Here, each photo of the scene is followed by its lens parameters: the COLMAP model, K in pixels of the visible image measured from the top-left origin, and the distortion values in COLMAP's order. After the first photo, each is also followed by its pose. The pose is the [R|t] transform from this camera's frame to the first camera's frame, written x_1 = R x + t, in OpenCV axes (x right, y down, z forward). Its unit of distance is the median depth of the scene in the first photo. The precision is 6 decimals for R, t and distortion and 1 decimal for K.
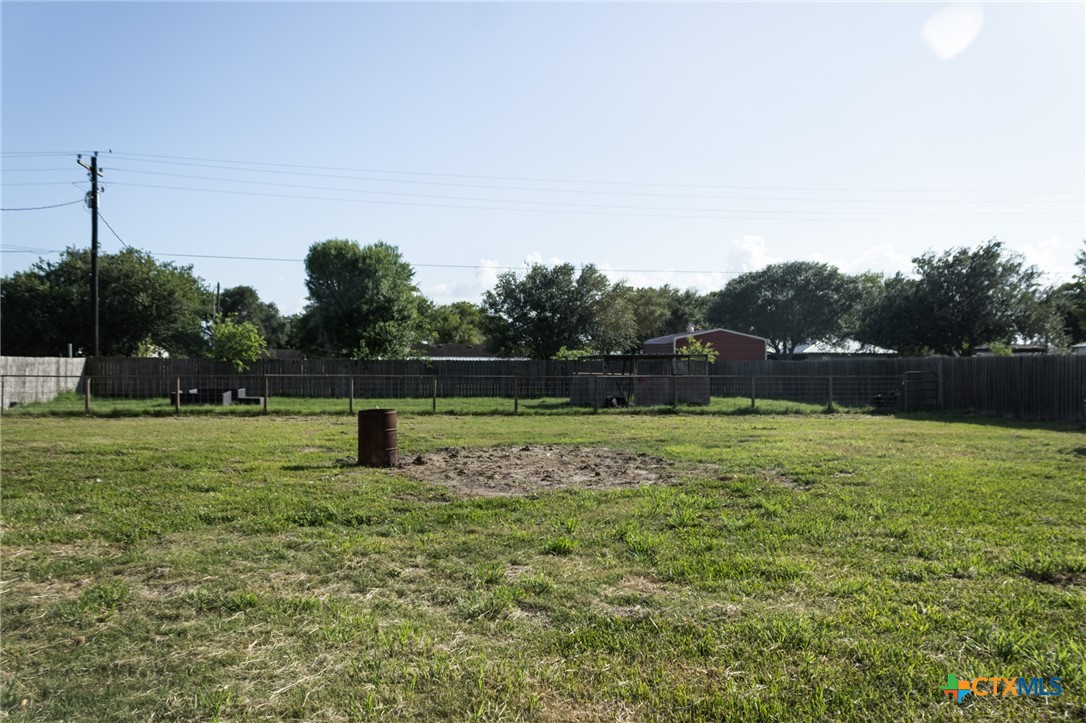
lens RADIAL K [[905.1, 0, 543.0], [0, 905.1, 361.5], [0, 0, 1]] dist [-0.151025, 0.137526]
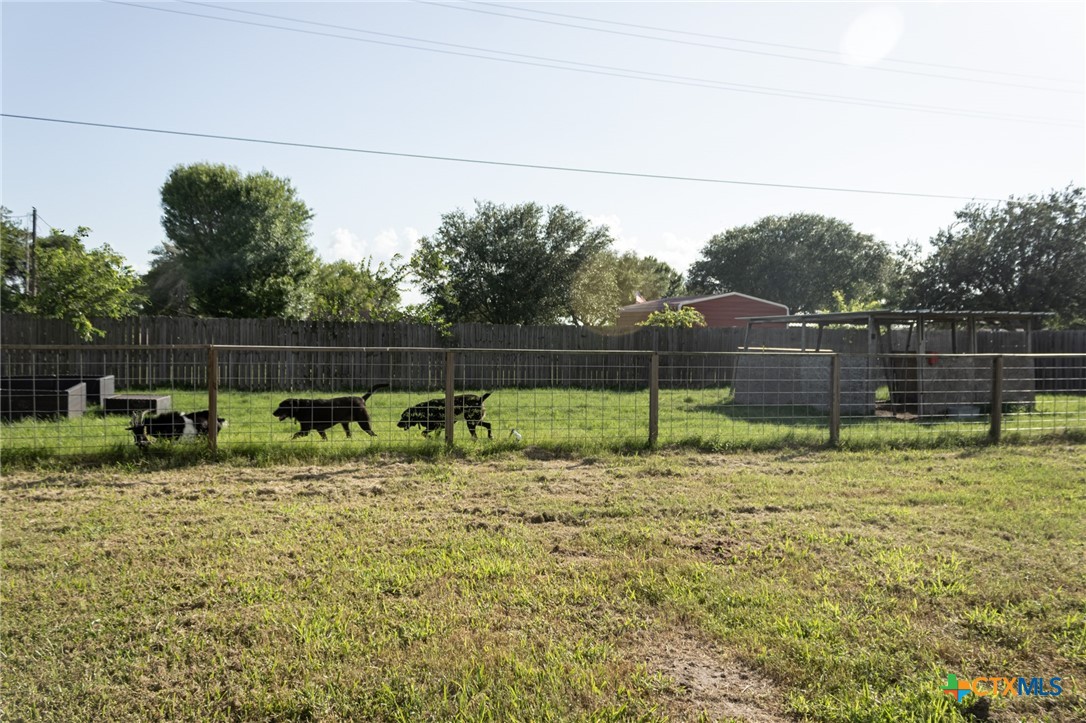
lens RADIAL K [[951.3, 0, 543.0], [0, 951.3, 361.5], [0, 0, 1]] dist [-0.010315, -0.012123]
pose [[0.988992, 0.008993, 0.147697, -0.074457], [-0.012731, 0.999622, 0.024381, 0.003316], [-0.147422, -0.025993, 0.988732, 0.193503]]
